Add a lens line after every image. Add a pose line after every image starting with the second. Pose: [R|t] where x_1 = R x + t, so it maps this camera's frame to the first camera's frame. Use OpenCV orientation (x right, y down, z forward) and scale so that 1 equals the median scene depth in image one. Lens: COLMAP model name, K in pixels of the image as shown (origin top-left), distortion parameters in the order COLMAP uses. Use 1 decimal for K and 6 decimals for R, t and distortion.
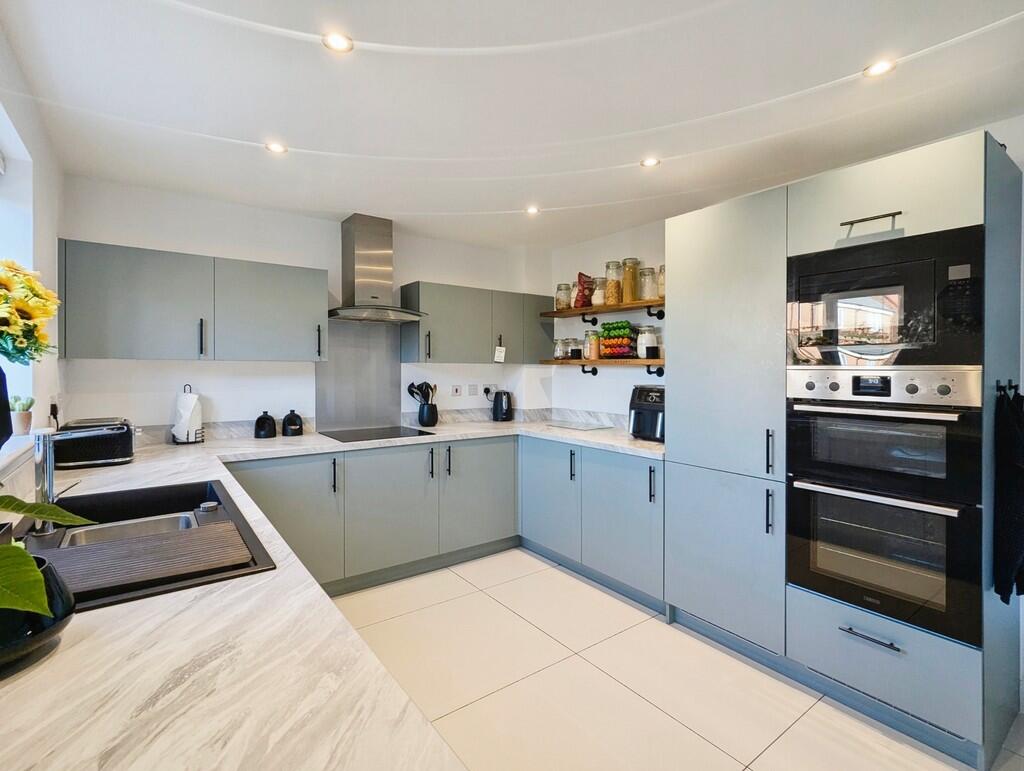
lens RADIAL K [[501.2, 0, 521.4], [0, 501.2, 366.8], [0, 0, 1]] dist [0.001635, -0.000300]
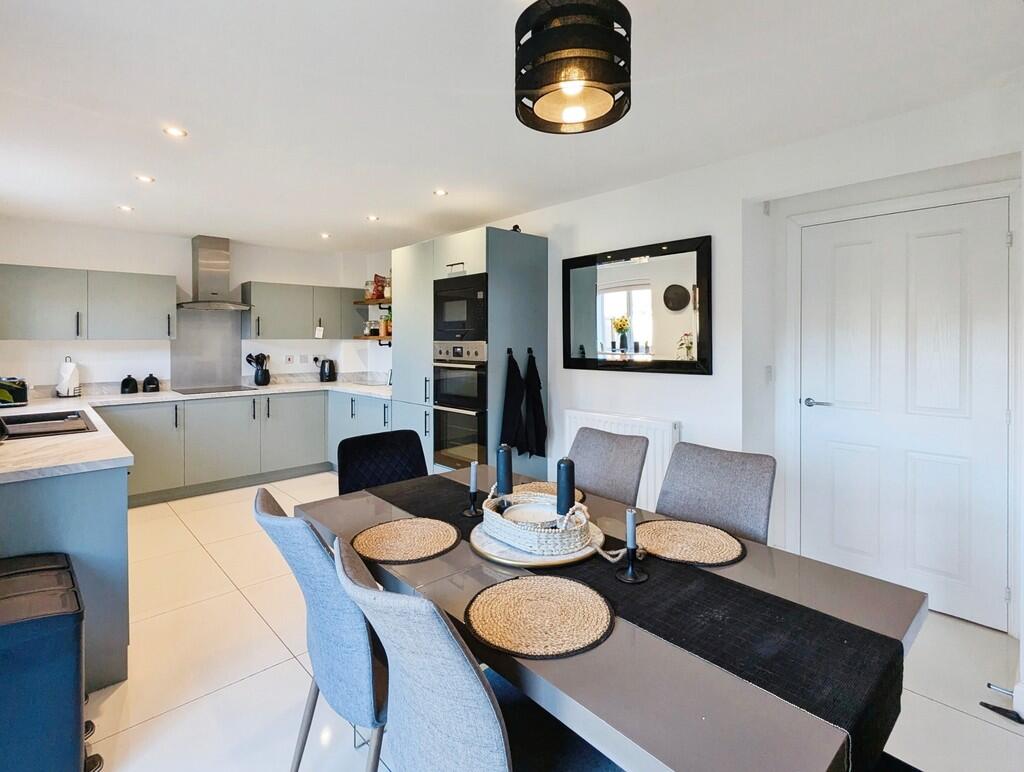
lens RADIAL K [[501.2, 0, 507.8], [0, 501.2, 332.4], [0, 0, 1]] dist [0.001635, -0.000300]
pose [[0.993627, -0.005757, 0.112574, 0.380795], [0.007131, 0.999905, -0.011807, -0.006527], [-0.112495, 0.012535, 0.993573, -0.512813]]
